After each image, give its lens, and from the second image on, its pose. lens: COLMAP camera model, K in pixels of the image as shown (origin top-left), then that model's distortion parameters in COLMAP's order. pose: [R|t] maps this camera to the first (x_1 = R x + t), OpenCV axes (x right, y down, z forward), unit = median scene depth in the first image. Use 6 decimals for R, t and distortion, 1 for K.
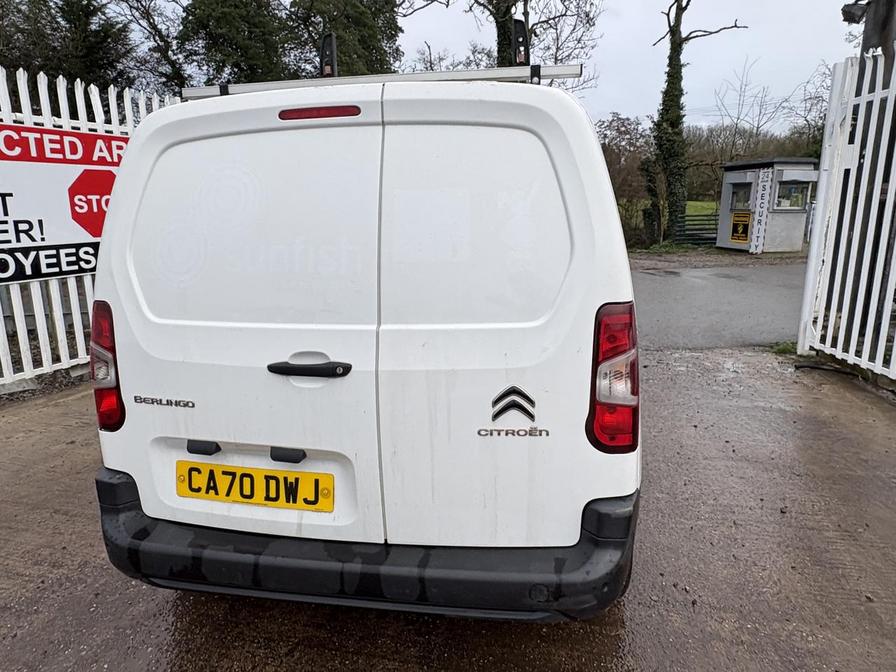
lens RADIAL K [[574.3, 0, 446.8], [0, 574.3, 326.8], [0, 0, 1]] dist [0.007571, -0.001236]
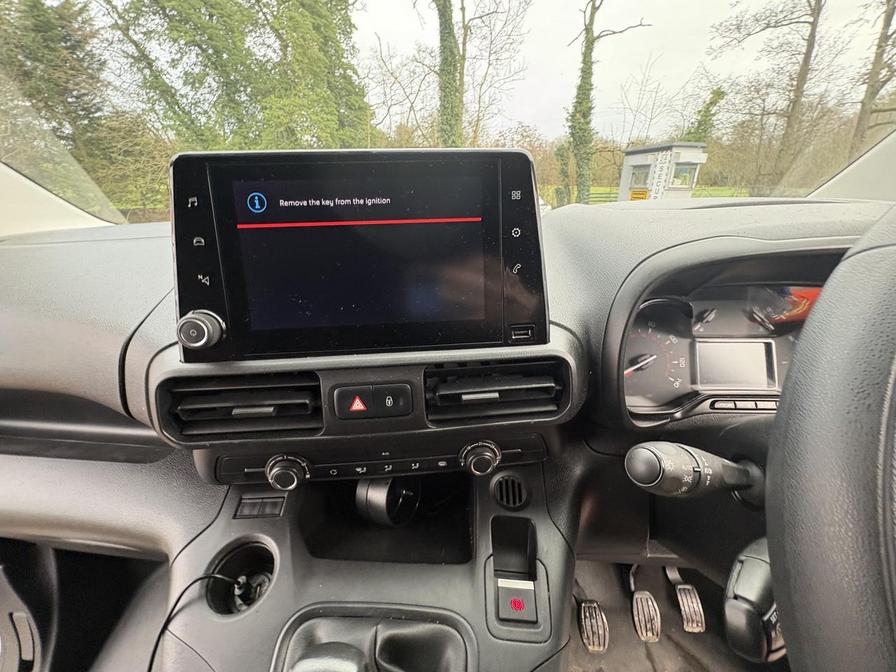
lens RADIAL K [[357.2, 0, 448.6], [0, 357.2, 333.0], [0, 0, 1]] dist [0.001029, 0.000015]
pose [[0.993523, -0.039911, 0.106388, 0.027285], [0.021531, 0.985447, 0.168613, -0.106815], [-0.111569, -0.165230, 0.979924, 0.747464]]
